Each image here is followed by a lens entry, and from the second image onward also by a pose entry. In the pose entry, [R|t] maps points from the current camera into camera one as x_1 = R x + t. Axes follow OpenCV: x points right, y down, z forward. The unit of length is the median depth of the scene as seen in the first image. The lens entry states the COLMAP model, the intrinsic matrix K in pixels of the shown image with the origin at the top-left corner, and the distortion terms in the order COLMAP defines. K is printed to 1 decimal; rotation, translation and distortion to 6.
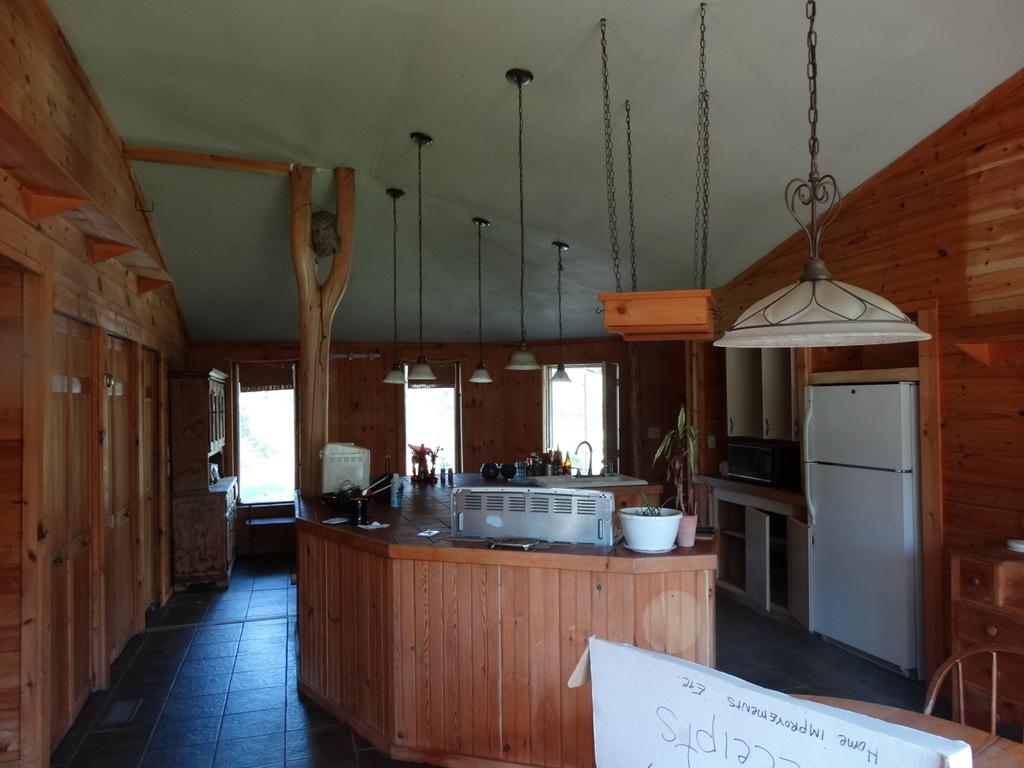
lens RADIAL K [[725.7, 0, 508.7], [0, 725.7, 386.8], [0, 0, 1]] dist [0.003135, 0.001834]
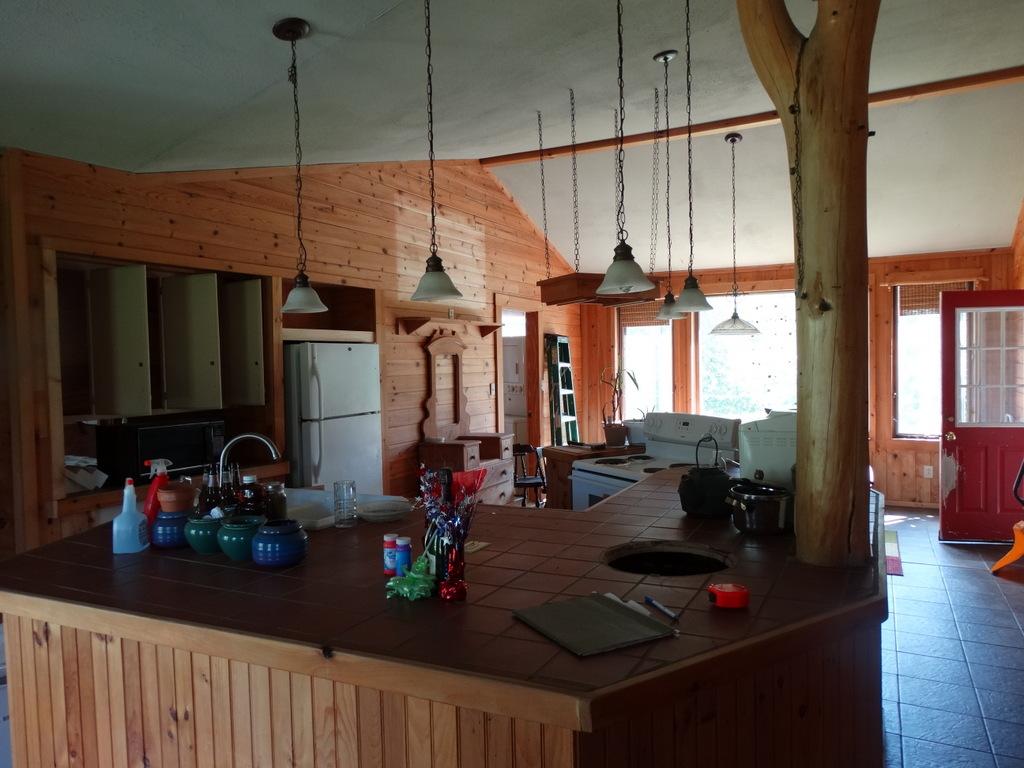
lens RADIAL K [[725.7, 0, 508.3], [0, 725.7, 384.4], [0, 0, 1]] dist [0.003135, 0.001834]
pose [[-0.731375, 0.017470, 0.681752, -0.449154], [0.033201, 0.999399, 0.010009, 0.056099], [-0.681167, 0.029955, -0.731515, 1.598985]]
